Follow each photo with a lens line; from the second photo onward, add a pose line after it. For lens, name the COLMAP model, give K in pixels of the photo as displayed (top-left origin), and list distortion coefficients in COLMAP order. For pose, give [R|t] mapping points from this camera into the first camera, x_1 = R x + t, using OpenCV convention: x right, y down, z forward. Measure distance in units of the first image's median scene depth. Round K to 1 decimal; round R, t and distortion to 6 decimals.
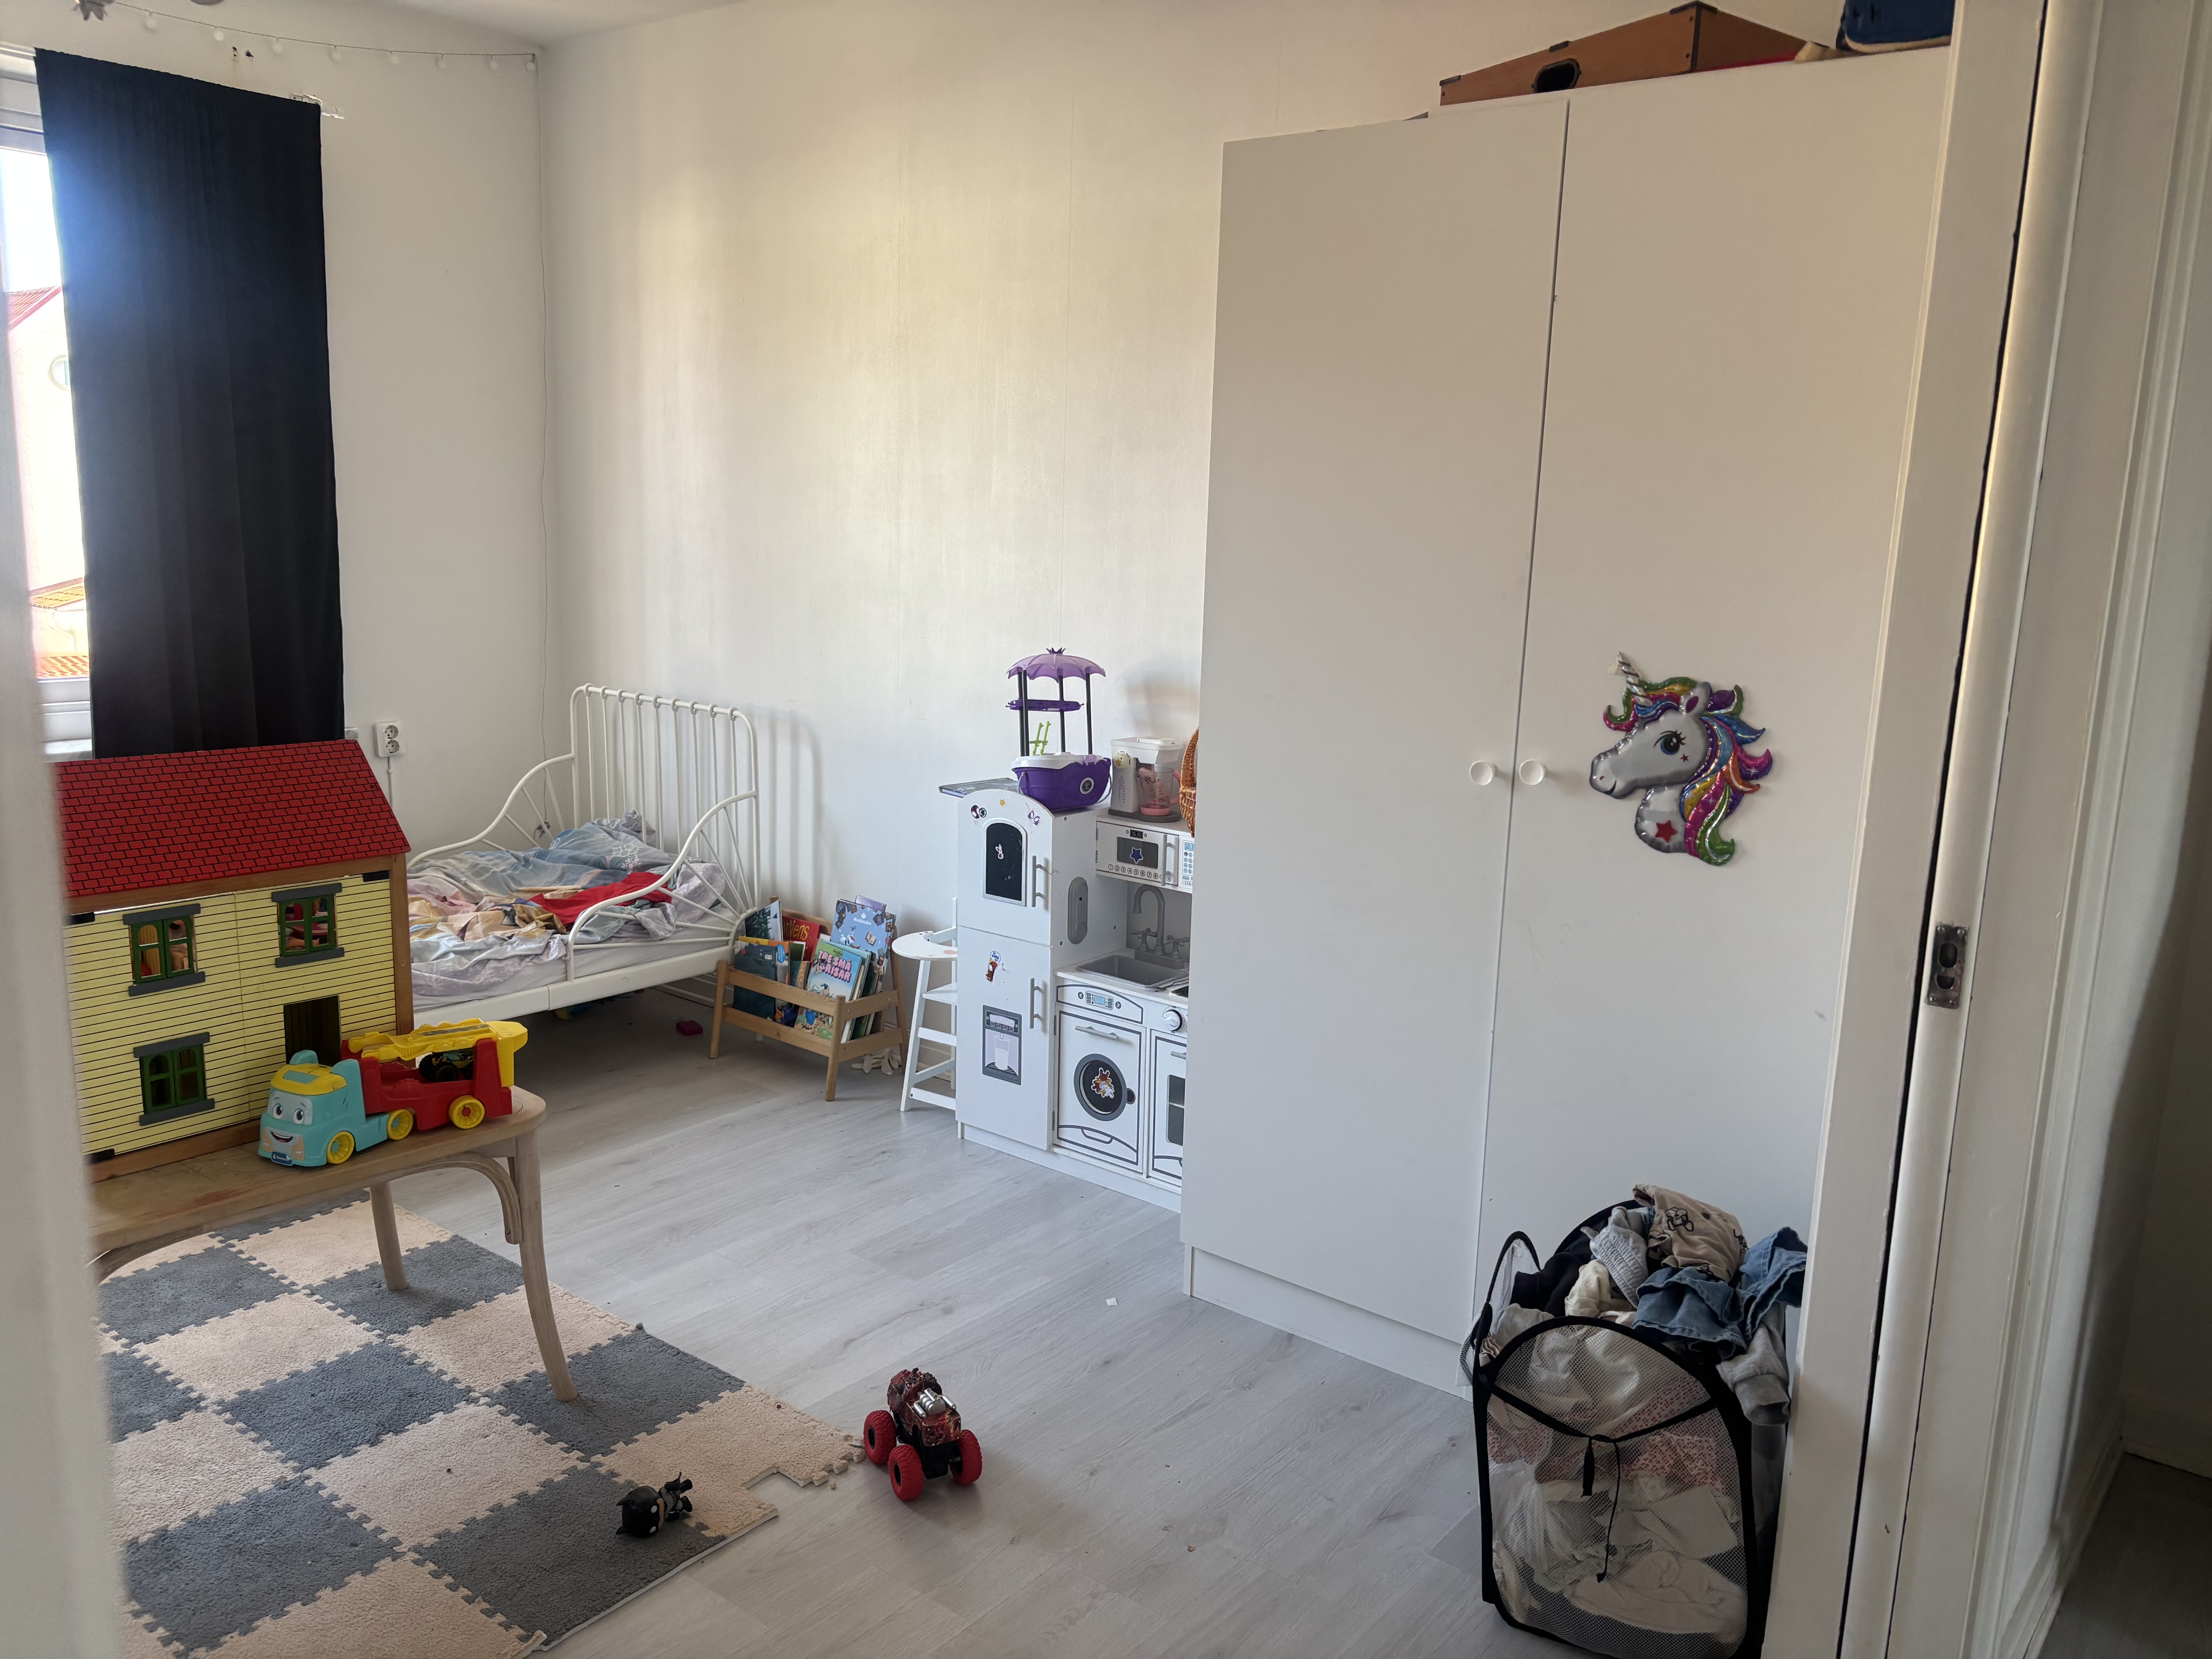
lens RADIAL K [[1698.6, 0, 1106.0], [0, 1698.6, 829.5], [0, 0, 1]] dist [0.090898, -0.102413]
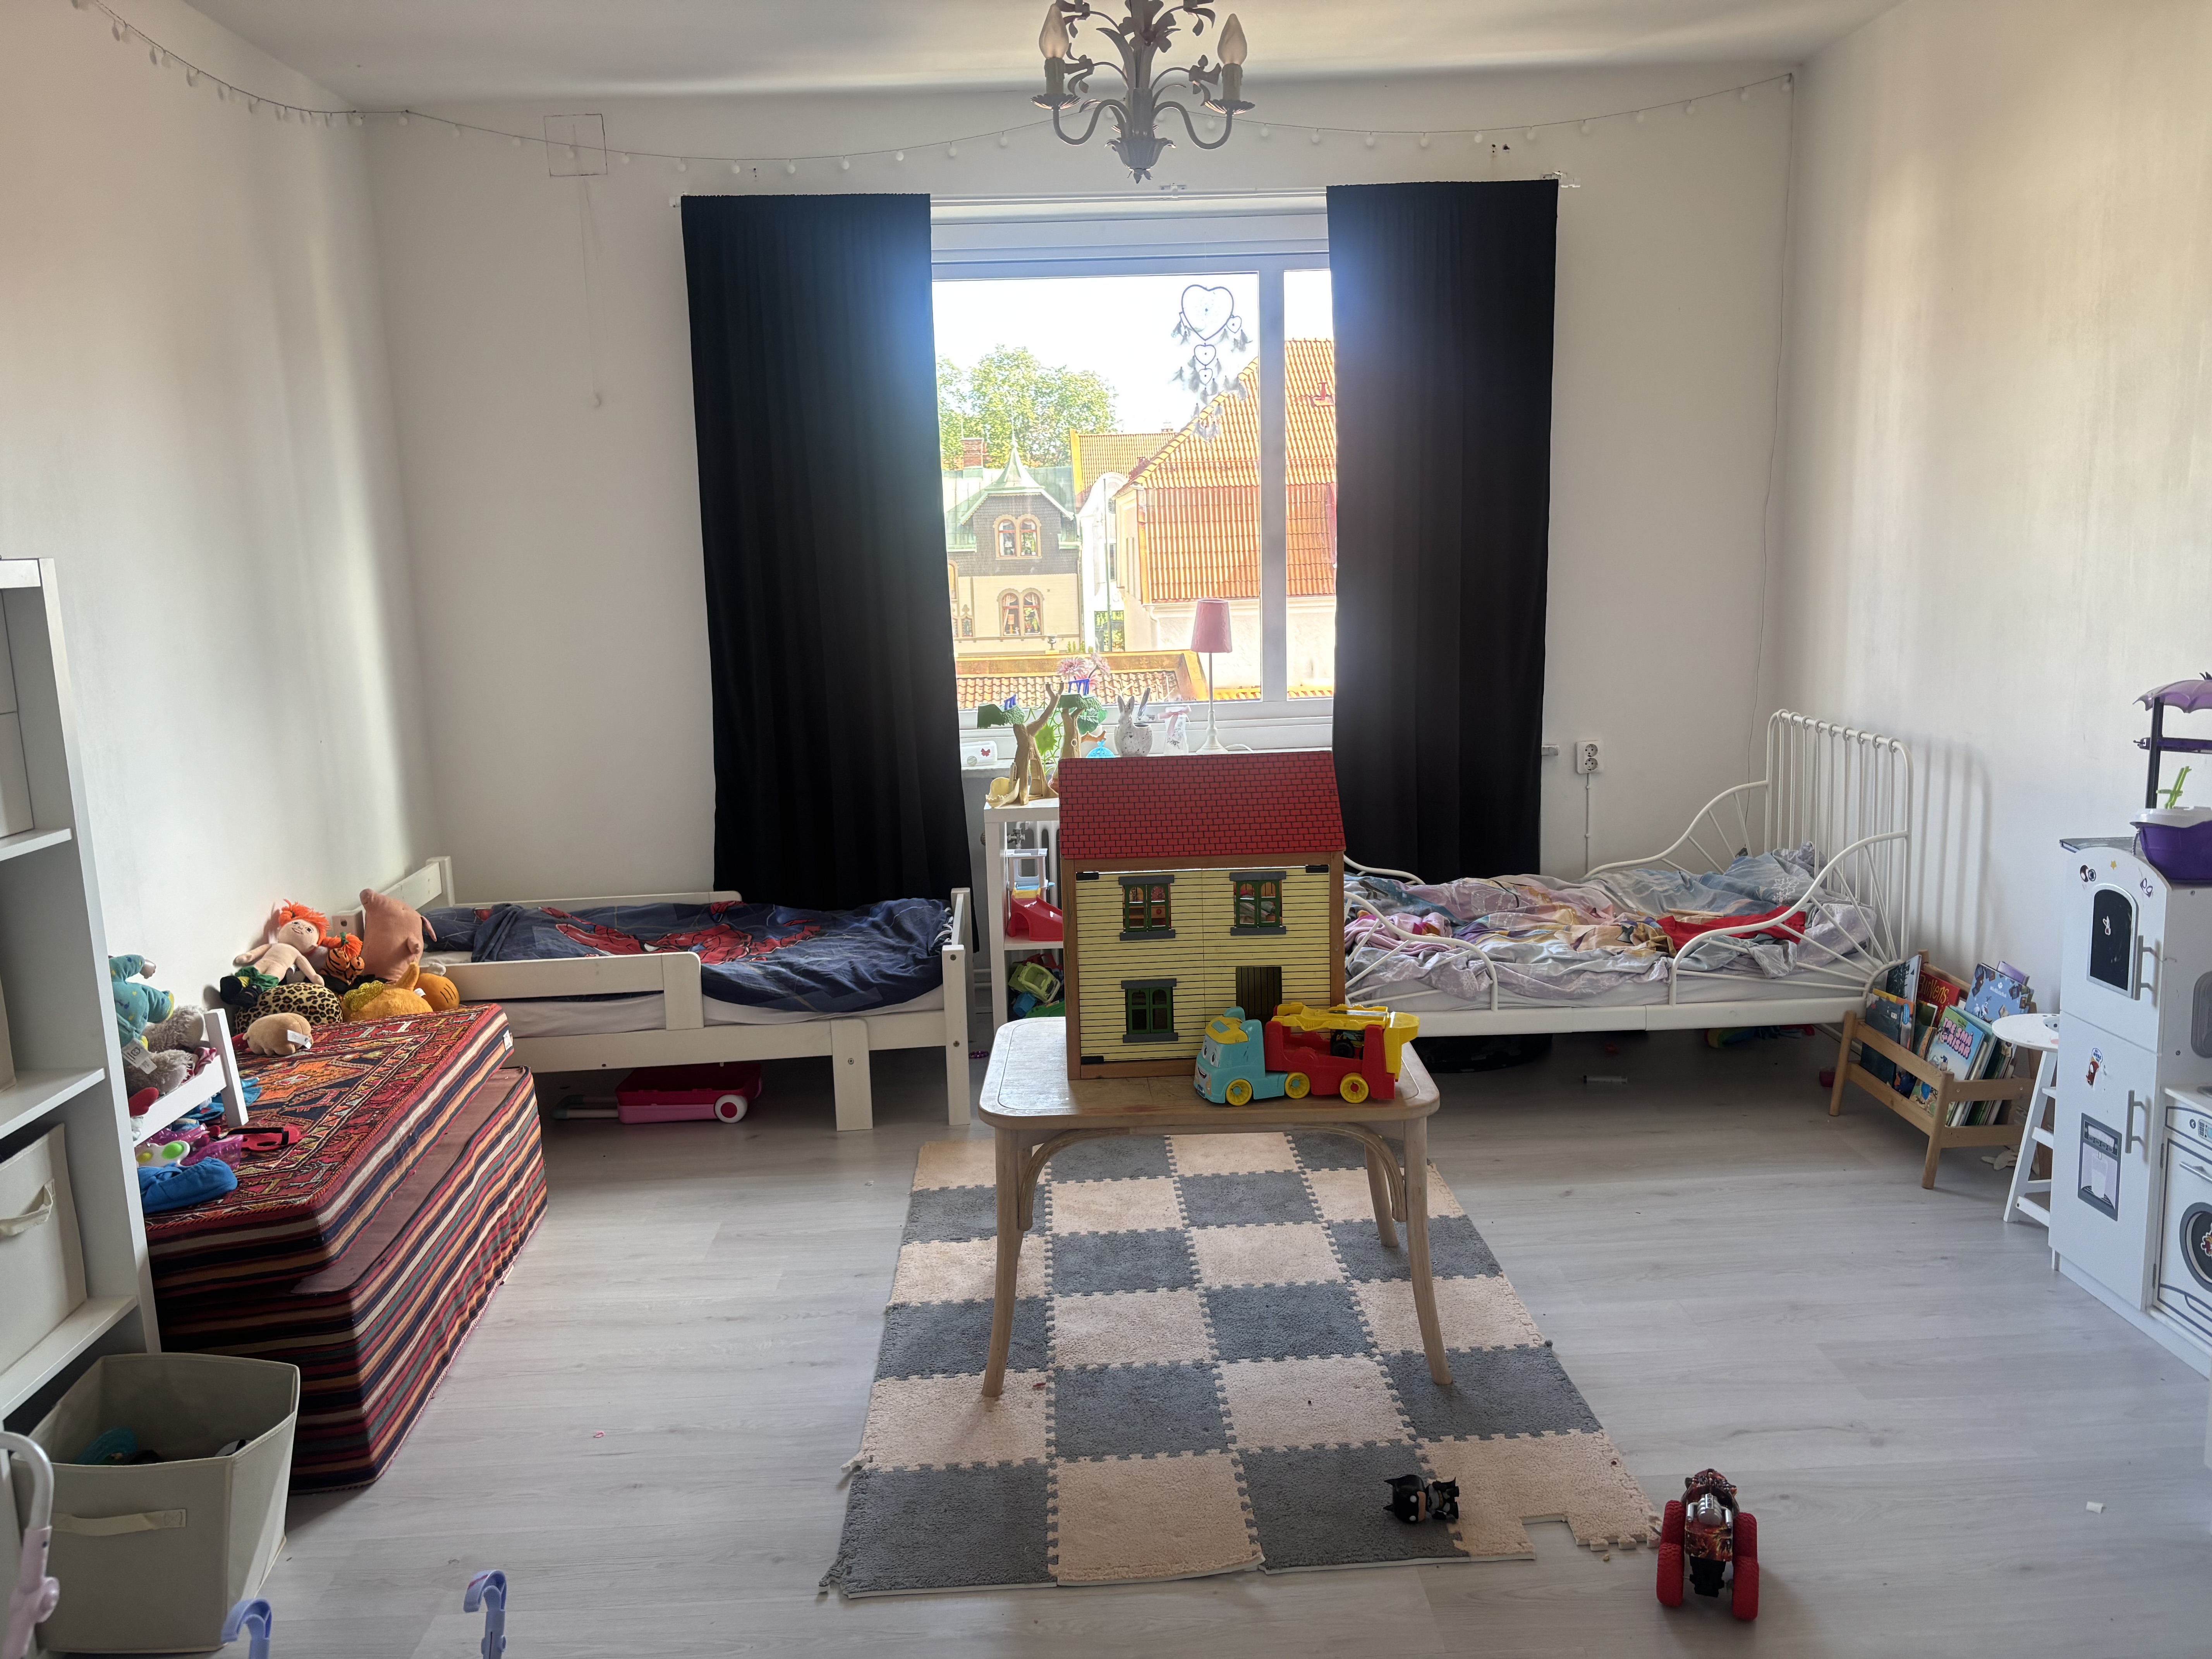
lens RADIAL K [[1701.7, 0, 1105.1], [0, 1701.7, 807.3], [0, 0, 1]] dist [0.076181, -0.078064]
pose [[0.652897, 0.068487, -0.754344, 0.237231], [-0.088499, 0.995980, 0.013829, -0.011827], [0.752259, 0.057730, 0.656333, 0.099938]]
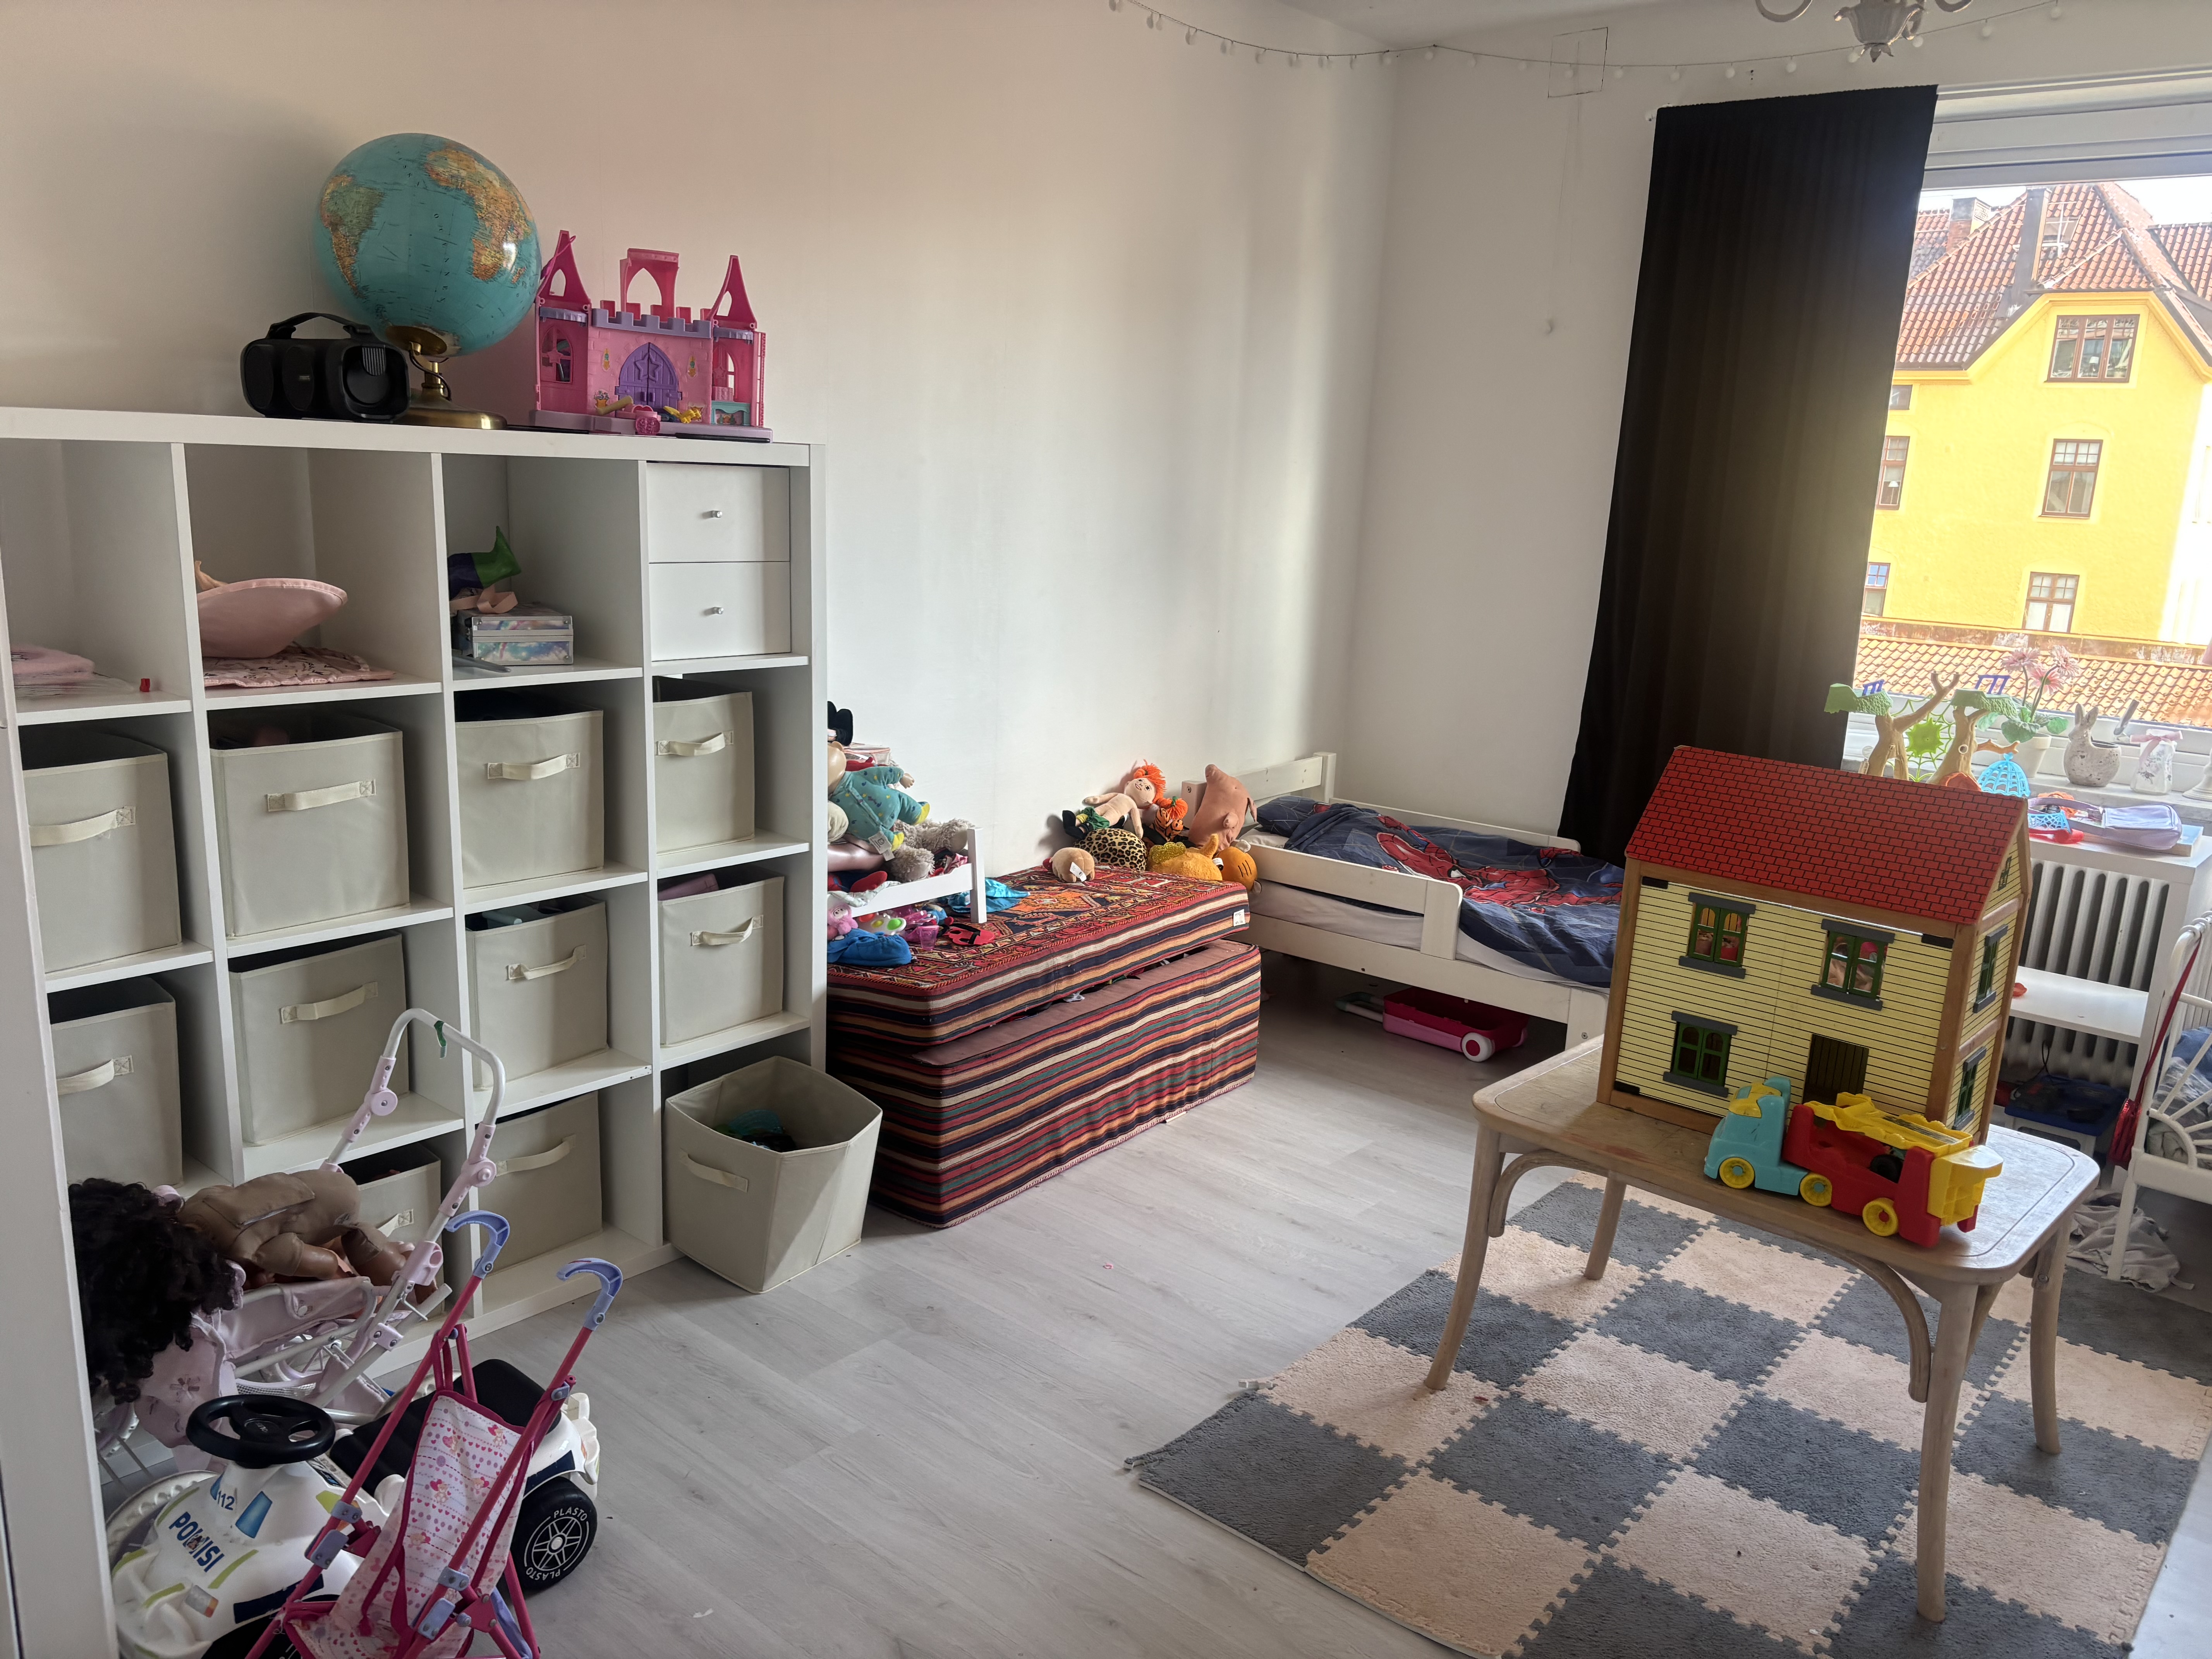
lens RADIAL K [[1674.7, 0, 1101.5], [0, 1674.7, 842.9], [0, 0, 1]] dist [0.072772, -0.096404]
pose [[-0.028935, 0.192100, -0.980949, 0.312824], [-0.228157, 0.954184, 0.193589, -0.065297], [0.973194, 0.229411, 0.016220, 0.382816]]
